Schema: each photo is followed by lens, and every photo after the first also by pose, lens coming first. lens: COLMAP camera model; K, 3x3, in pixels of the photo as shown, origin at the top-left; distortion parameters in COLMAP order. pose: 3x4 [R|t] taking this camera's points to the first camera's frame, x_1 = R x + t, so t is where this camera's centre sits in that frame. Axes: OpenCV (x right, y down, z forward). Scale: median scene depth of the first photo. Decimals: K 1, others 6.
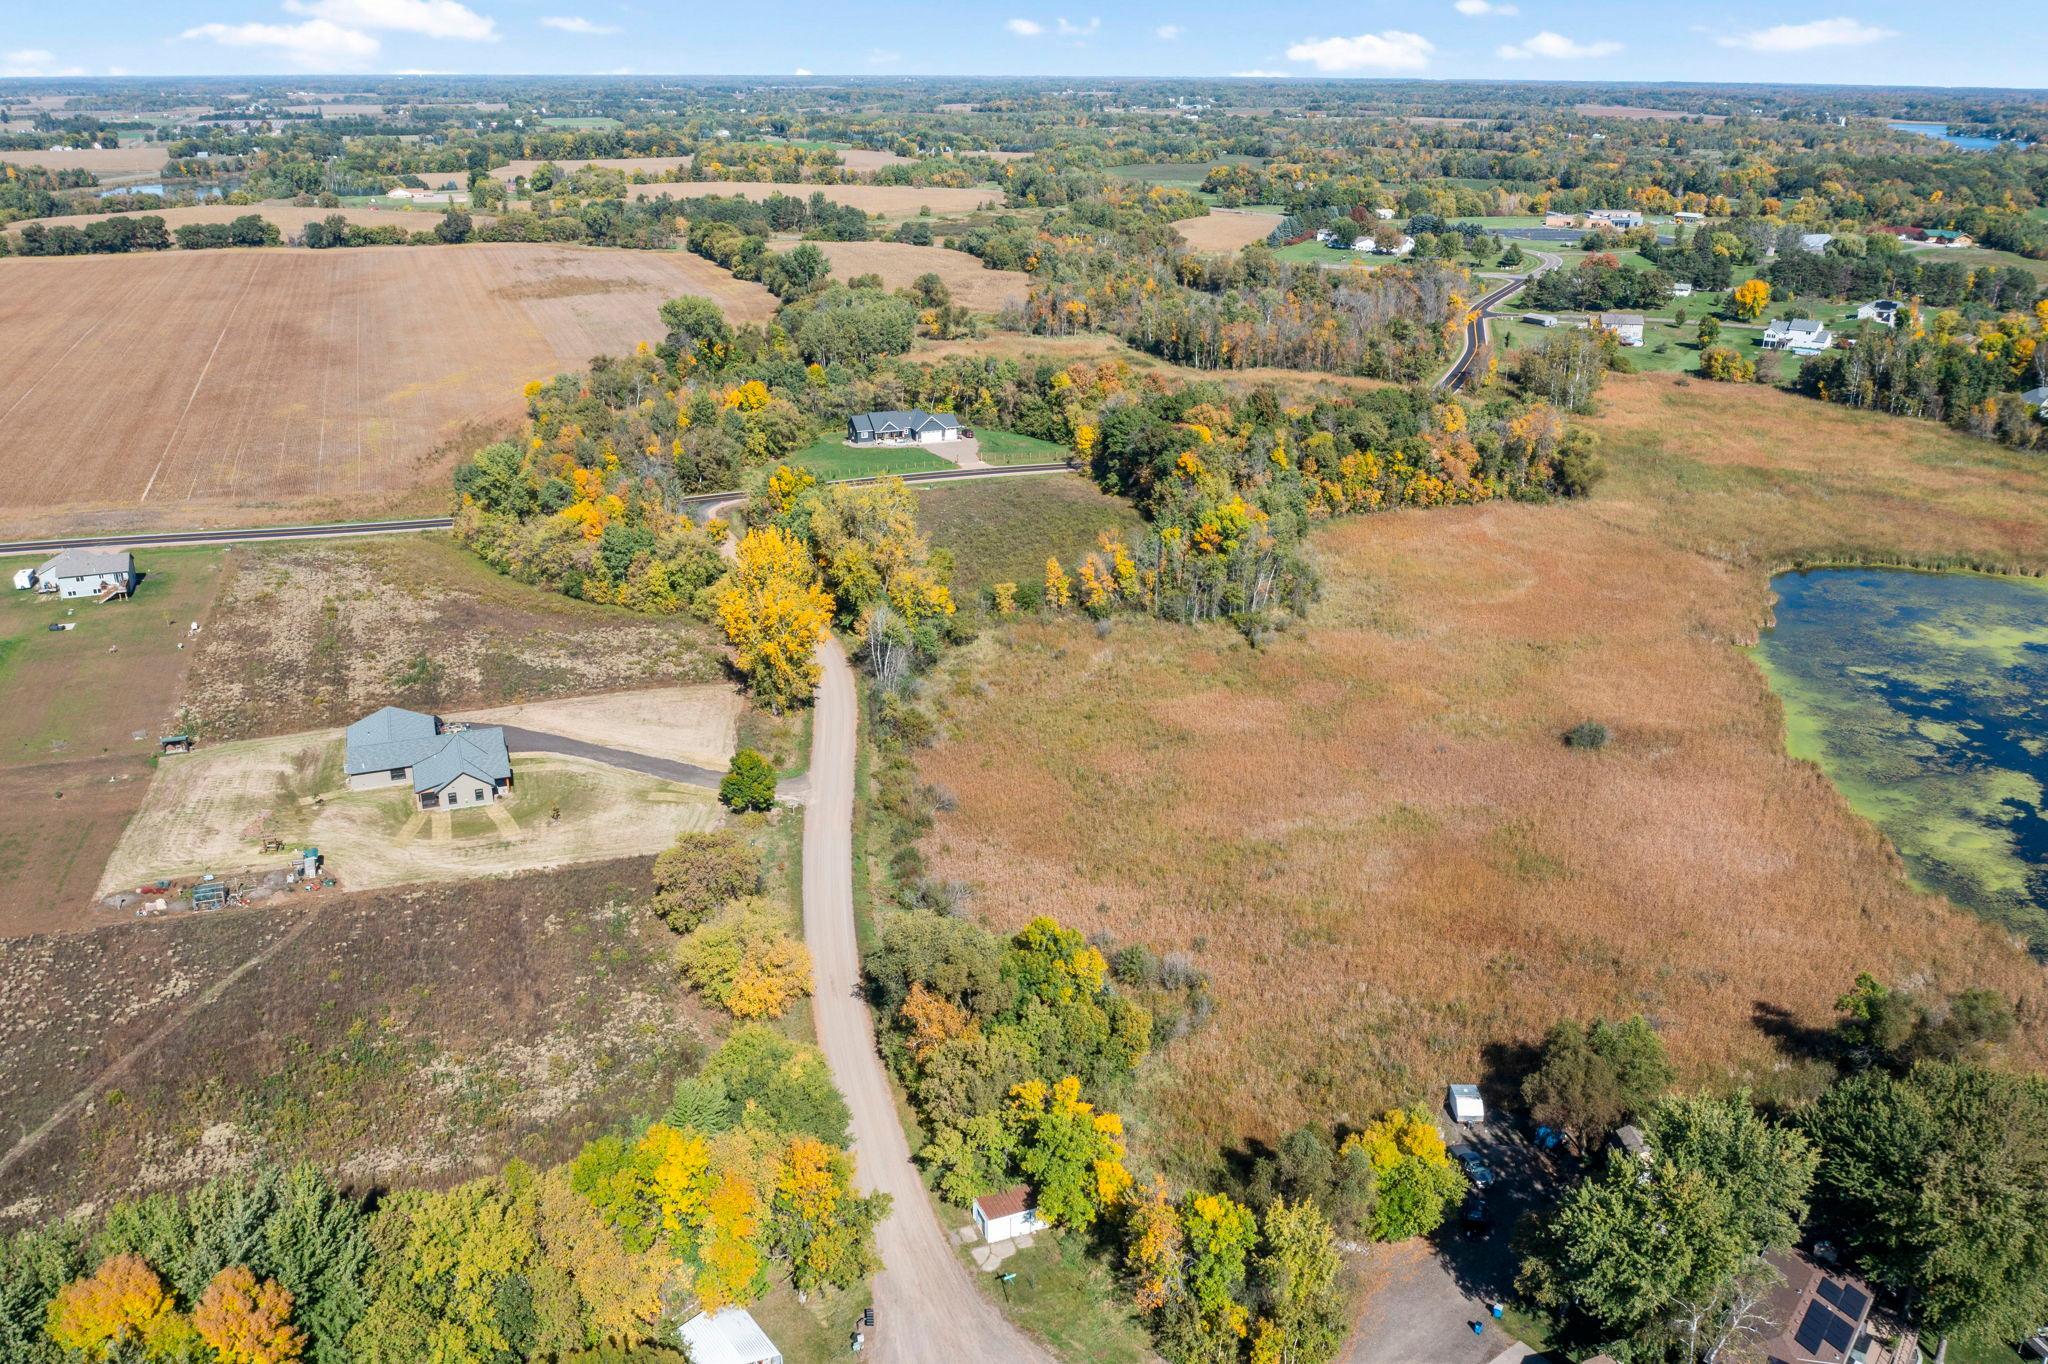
lens RADIAL K [[1615.5, 0, 1022.6], [0, 1615.5, 669.5], [0, 0, 1]] dist [-0.024100, 0.000153]
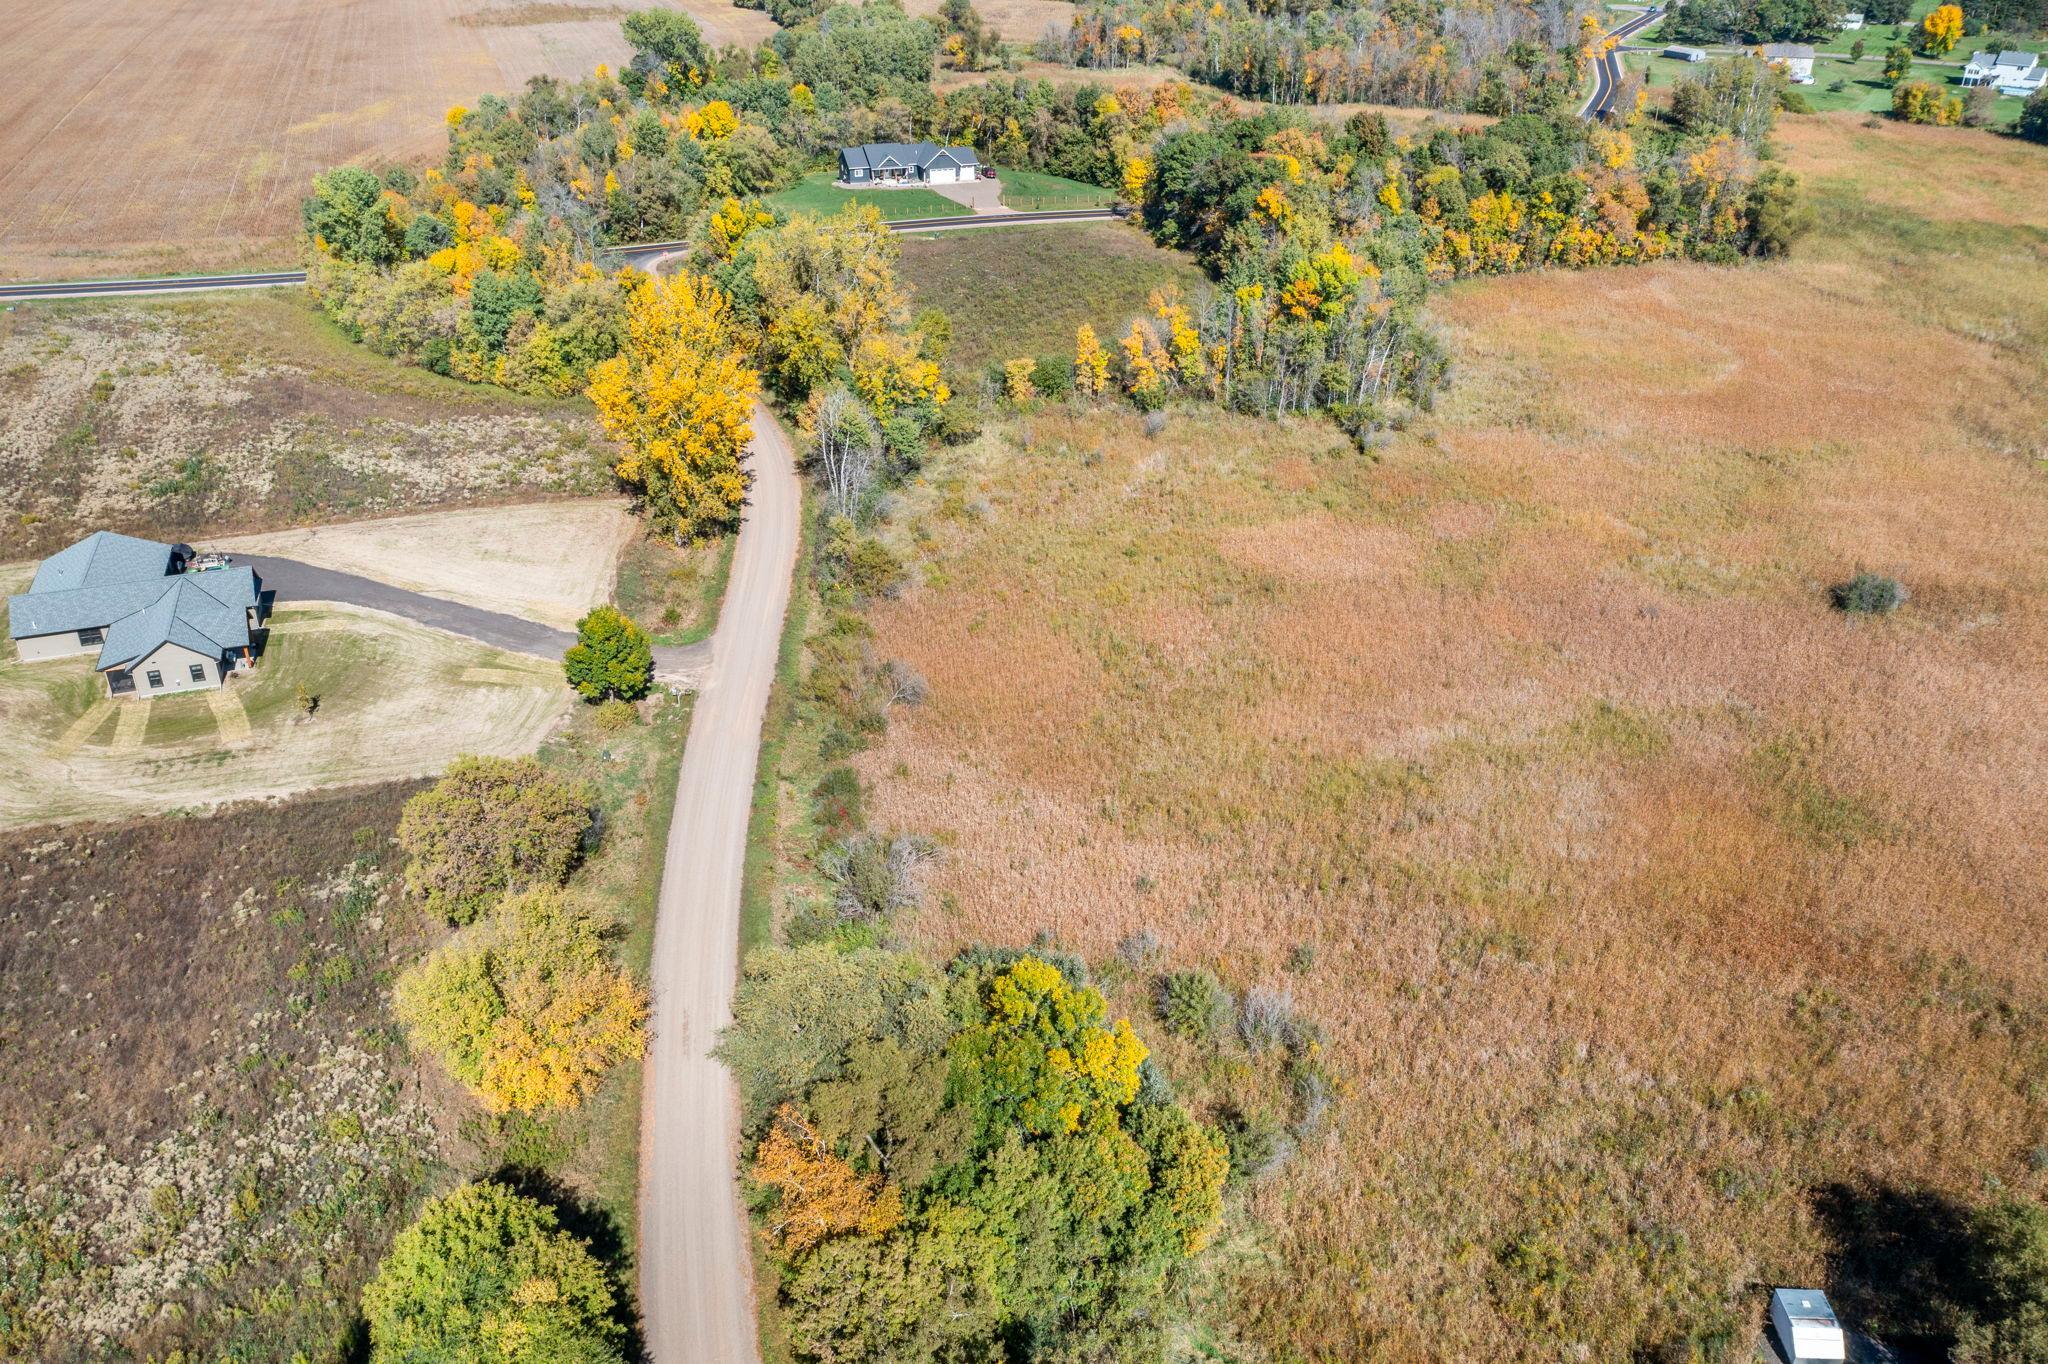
lens RADIAL K [[1615.5, 0, 1022.6], [0, 1615.5, 669.5], [0, 0, 1]] dist [-0.024100, 0.000153]
pose [[0.999493, 0.014942, -0.028111, 0.010249], [-0.011178, 0.991503, 0.129606, -0.007199], [0.029809, -0.129226, 0.991167, 0.208068]]
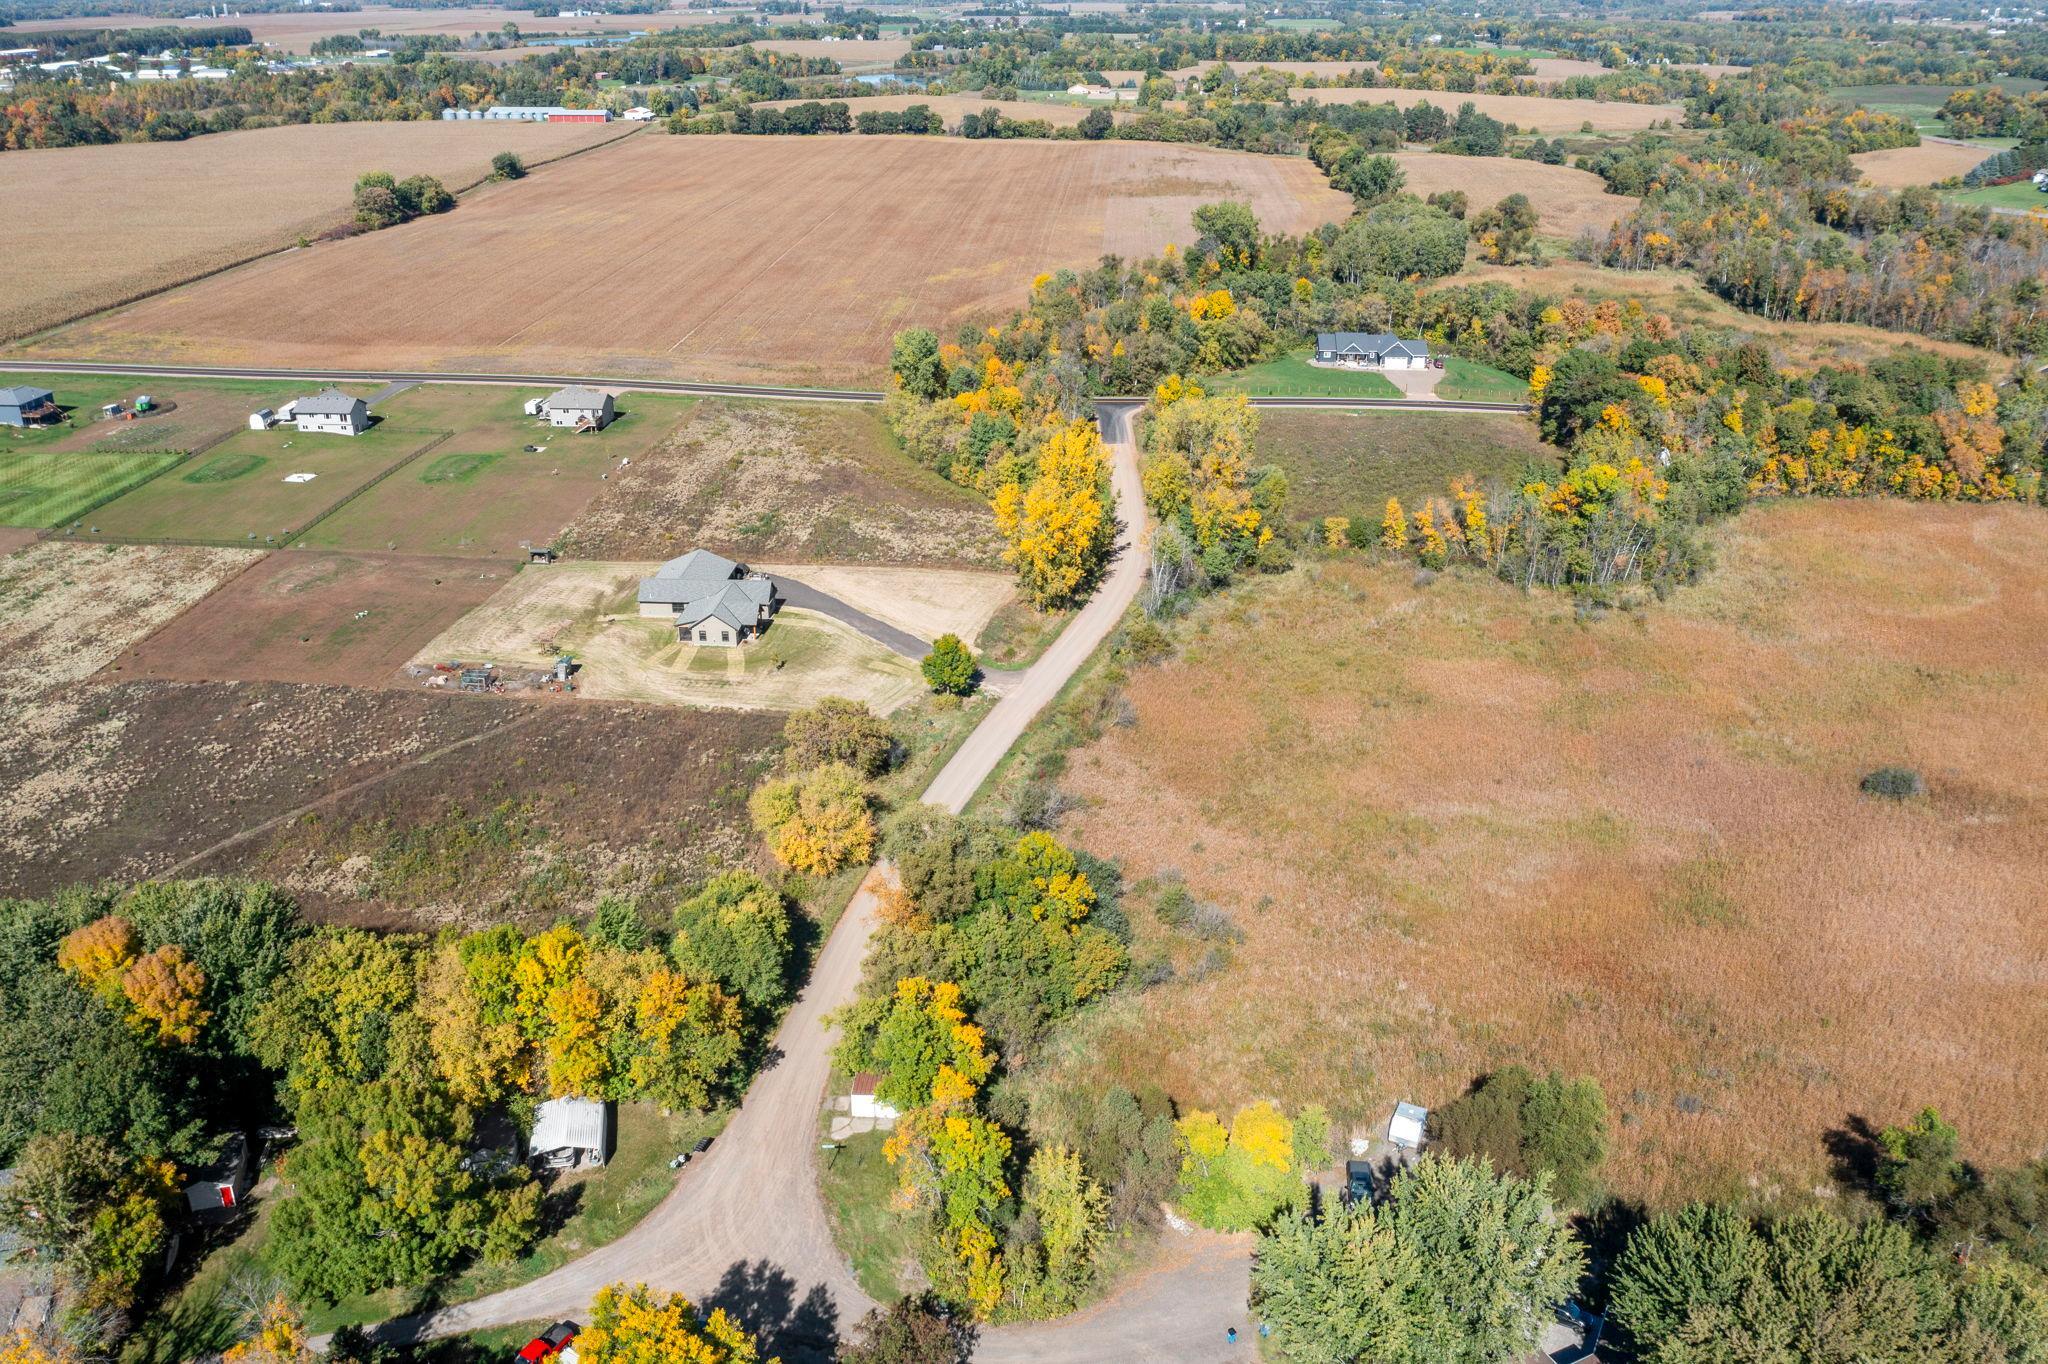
lens RADIAL K [[1615.5, 0, 1022.6], [0, 1615.5, 669.5], [0, 0, 1]] dist [-0.024100, 0.000153]
pose [[0.906141, 0.167187, -0.388531, 0.166392], [-0.146169, 0.985748, 0.083275, -0.013300], [0.396917, -0.018668, 0.917665, 0.031032]]
